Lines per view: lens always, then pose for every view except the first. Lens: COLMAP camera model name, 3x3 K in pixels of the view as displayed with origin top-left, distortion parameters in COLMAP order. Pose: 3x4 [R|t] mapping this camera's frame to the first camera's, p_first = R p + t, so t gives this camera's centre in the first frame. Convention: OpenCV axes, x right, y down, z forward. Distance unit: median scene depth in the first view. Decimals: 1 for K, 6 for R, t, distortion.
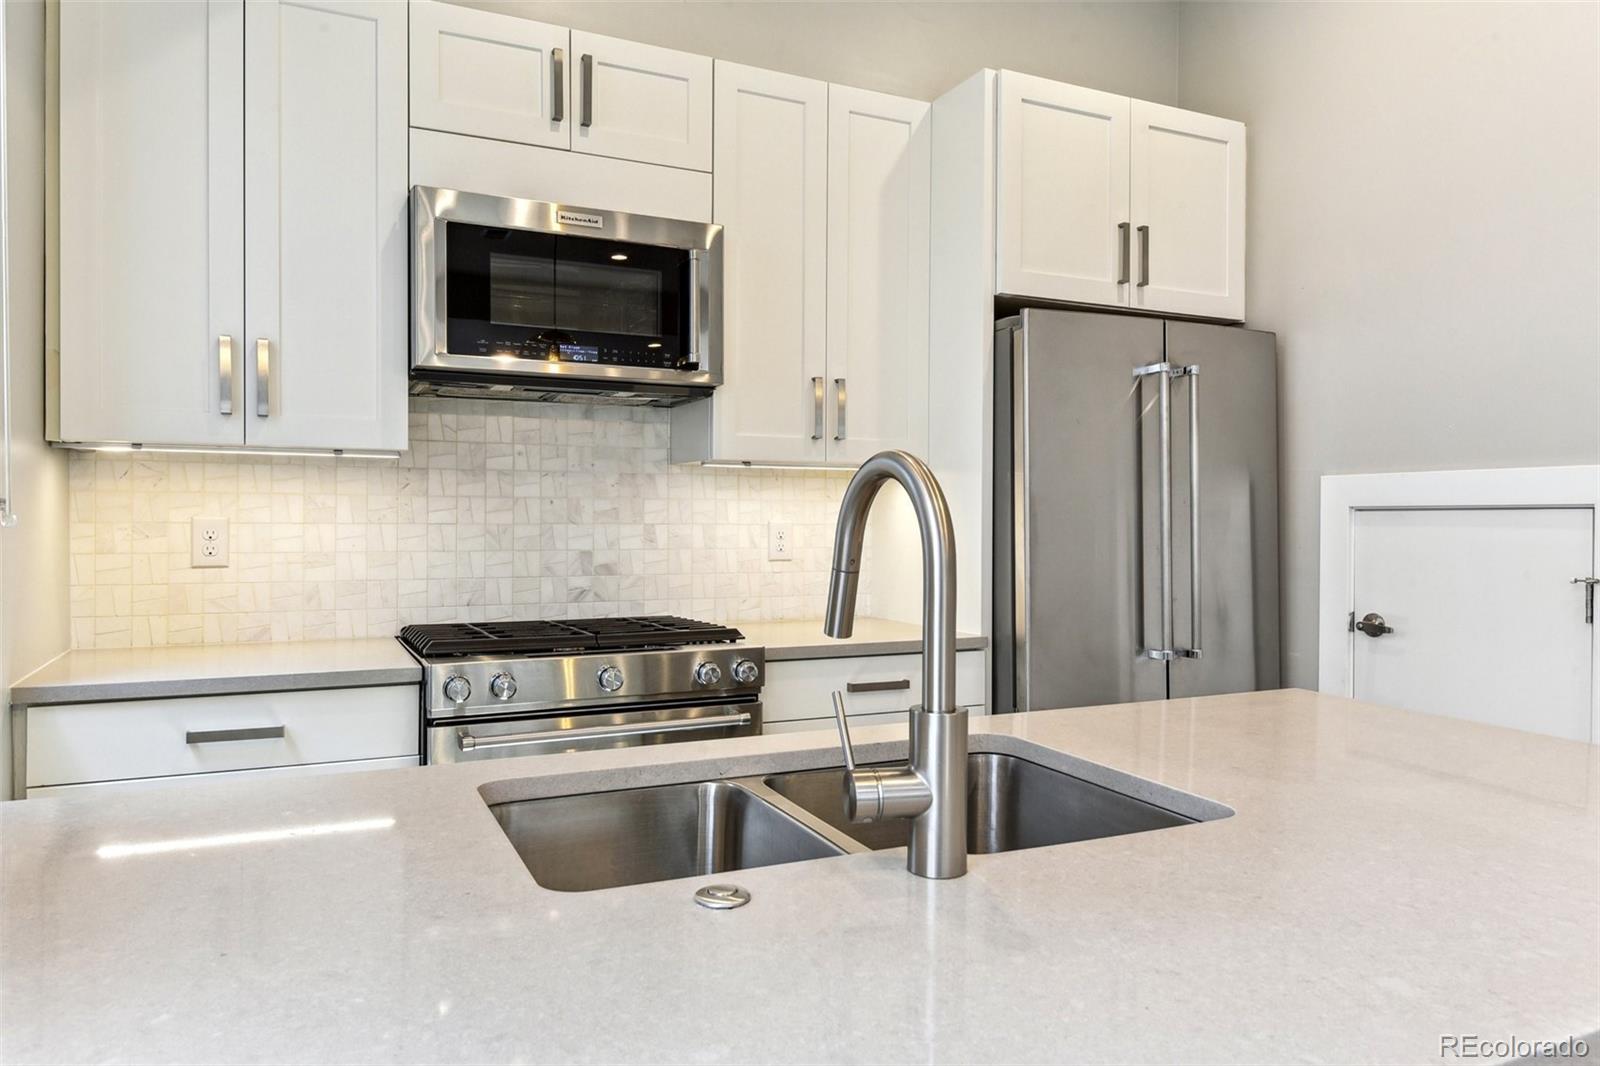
lens RADIAL K [[1058.1, 0, 796.1], [0, 1058.1, 530.6], [0, 0, 1]] dist [0.010108, -0.008701]
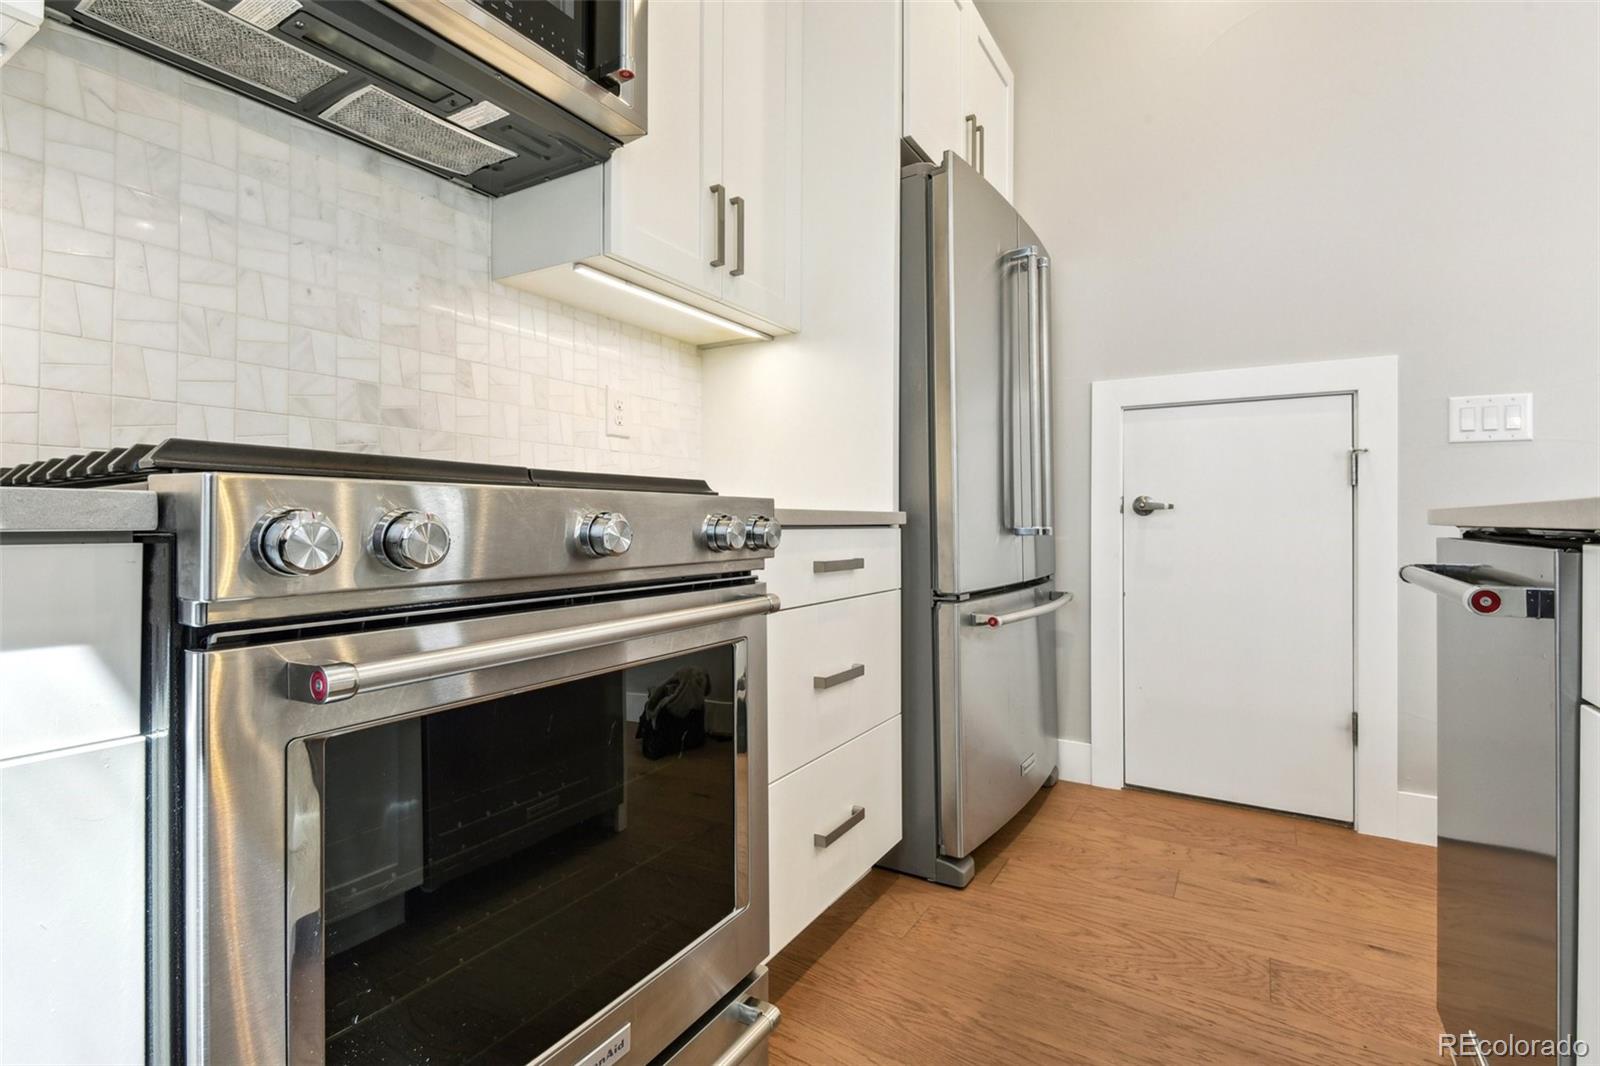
lens RADIAL K [[740.2, 0, 795.7], [0, 740.2, 522.1], [0, 0, 1]] dist [-0.001912, -0.009431]
pose [[0.842762, -0.002540, 0.538280, -0.227441], [0.006111, 0.999970, -0.004849, 0.108111], [-0.538251, 0.007376, 0.842752, 0.511825]]
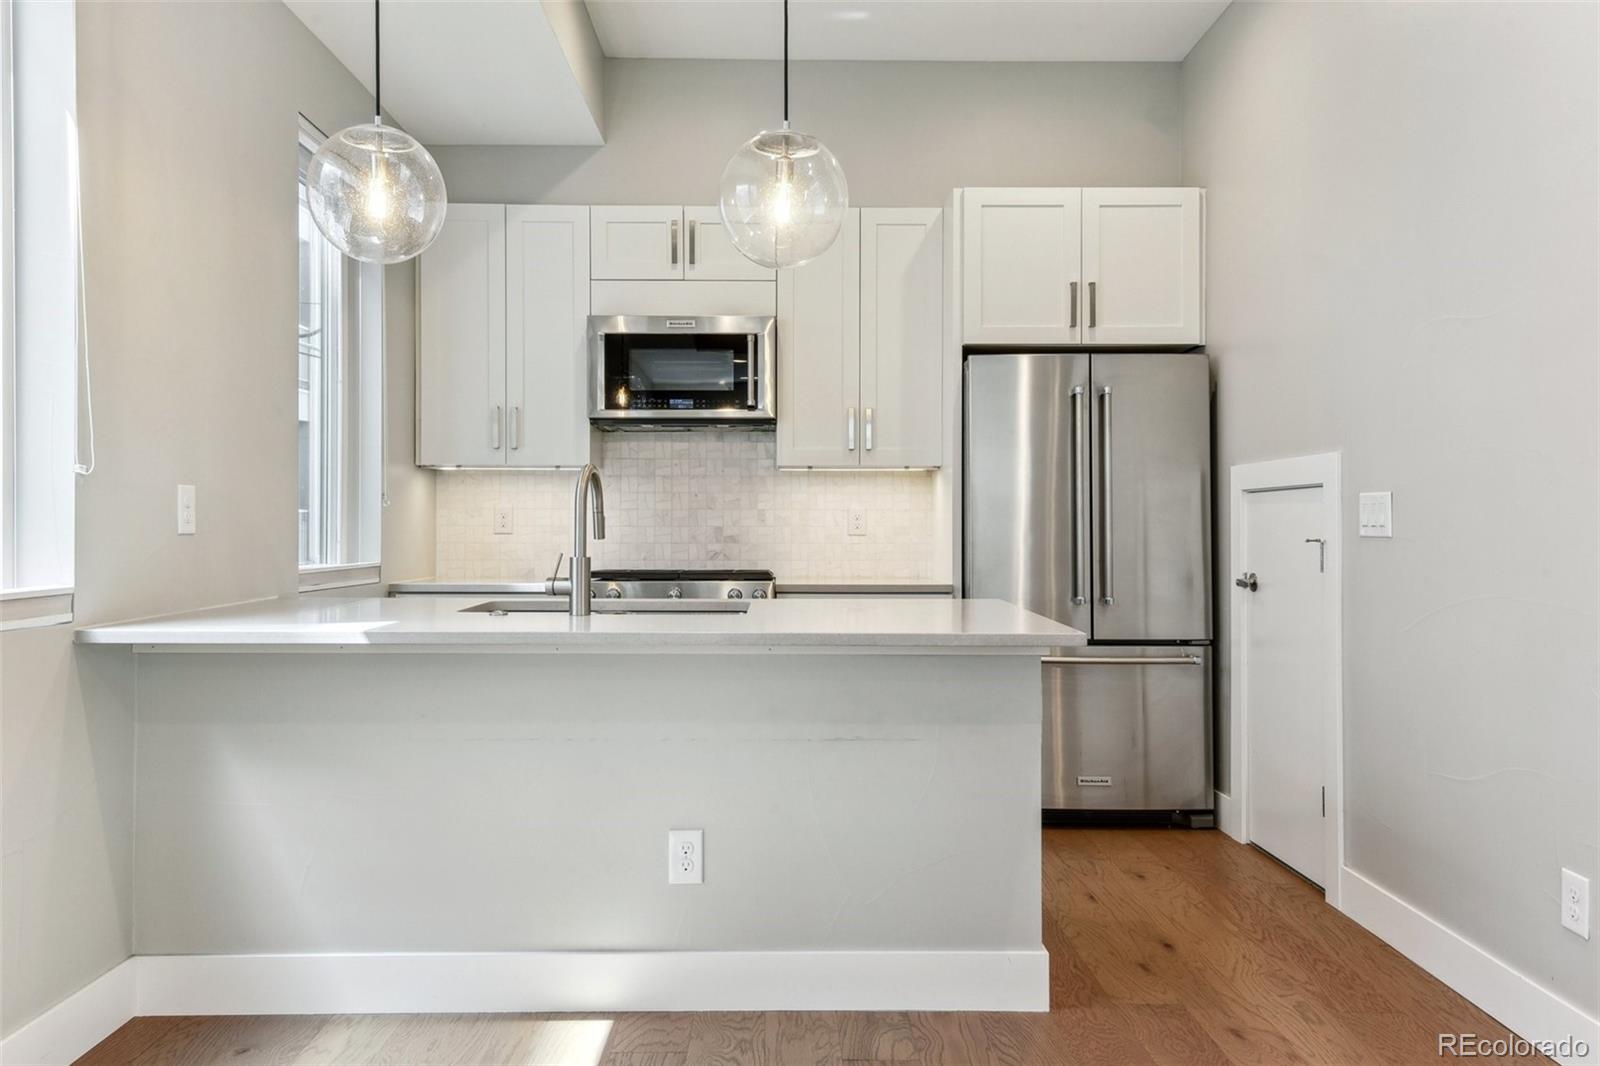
lens RADIAL K [[1173.0, 0, 801.6], [0, 1173.0, 520.9], [0, 0, 1]] dist [0.029887, -0.001852]
pose [[0.910862, -0.005370, -0.412675, 0.633458], [-0.002081, 0.999843, -0.017605, 0.041353], [0.412705, 0.016894, 0.910708, -0.517639]]
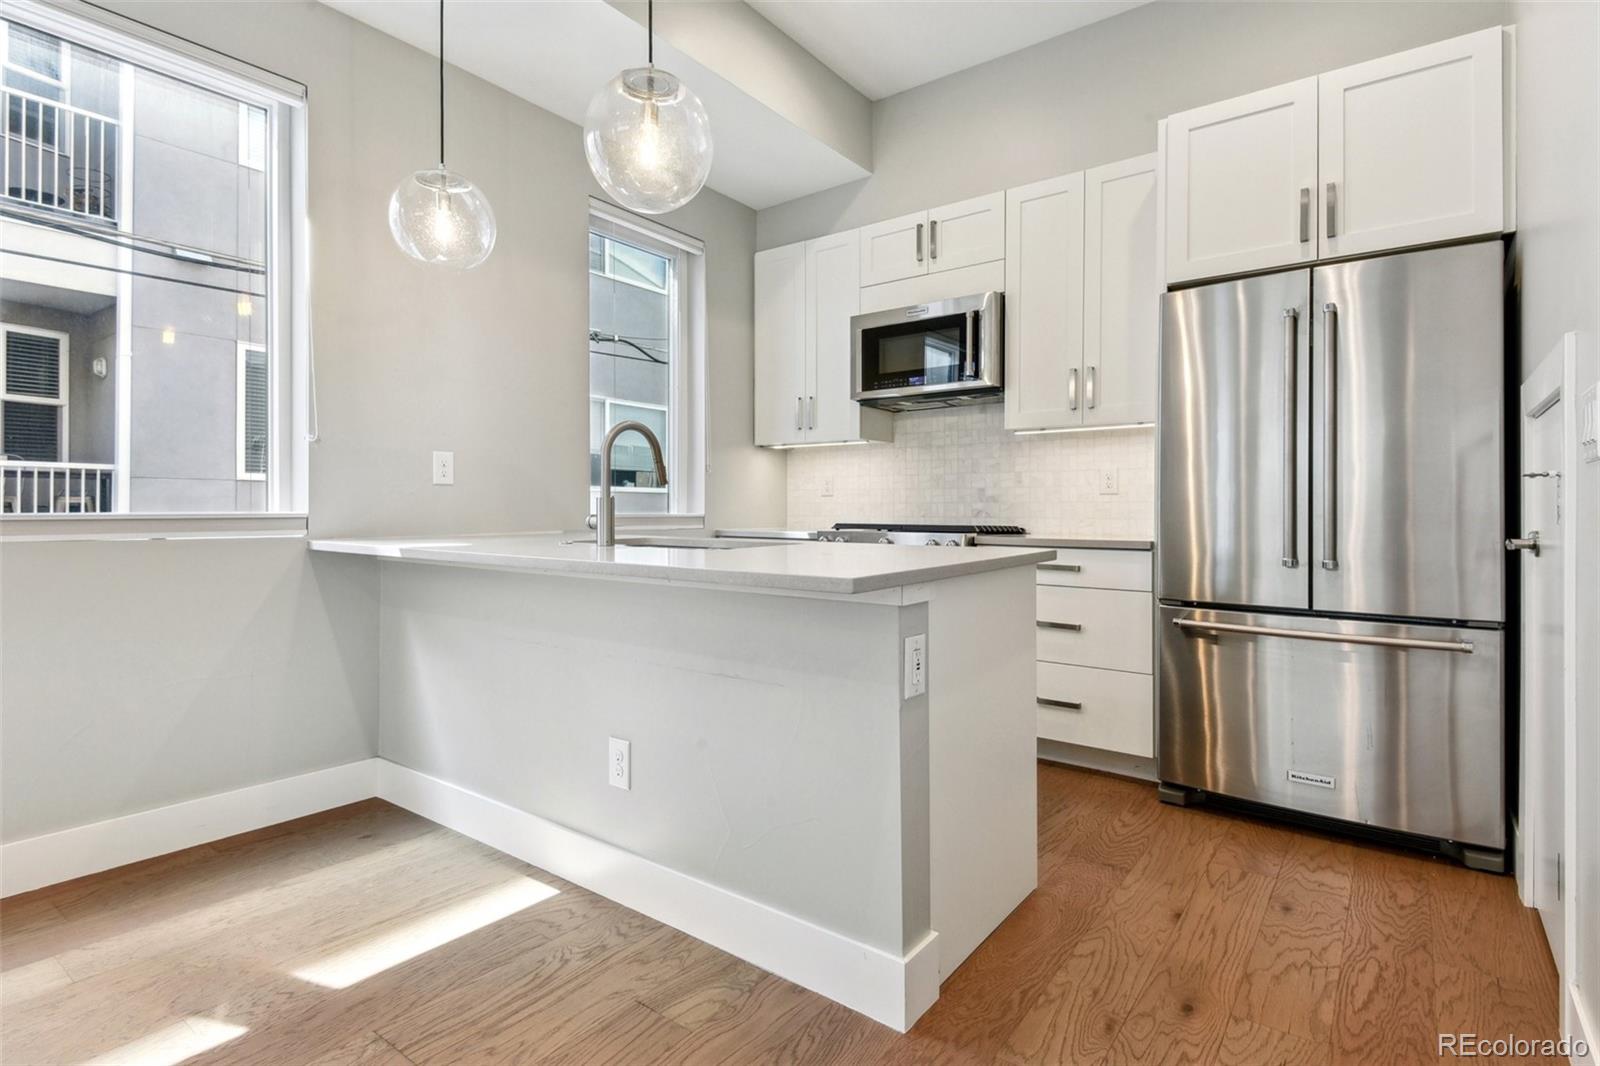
lens RADIAL K [[808.1, 0, 791.5], [0, 808.1, 512.7], [0, 0, 1]] dist [0.024726, -0.011248]
pose [[0.460057, -0.000500, -0.887889, 0.869791], [-0.011825, 0.999908, -0.006690, 0.074135], [0.887811, 0.013577, 0.460008, 0.109570]]
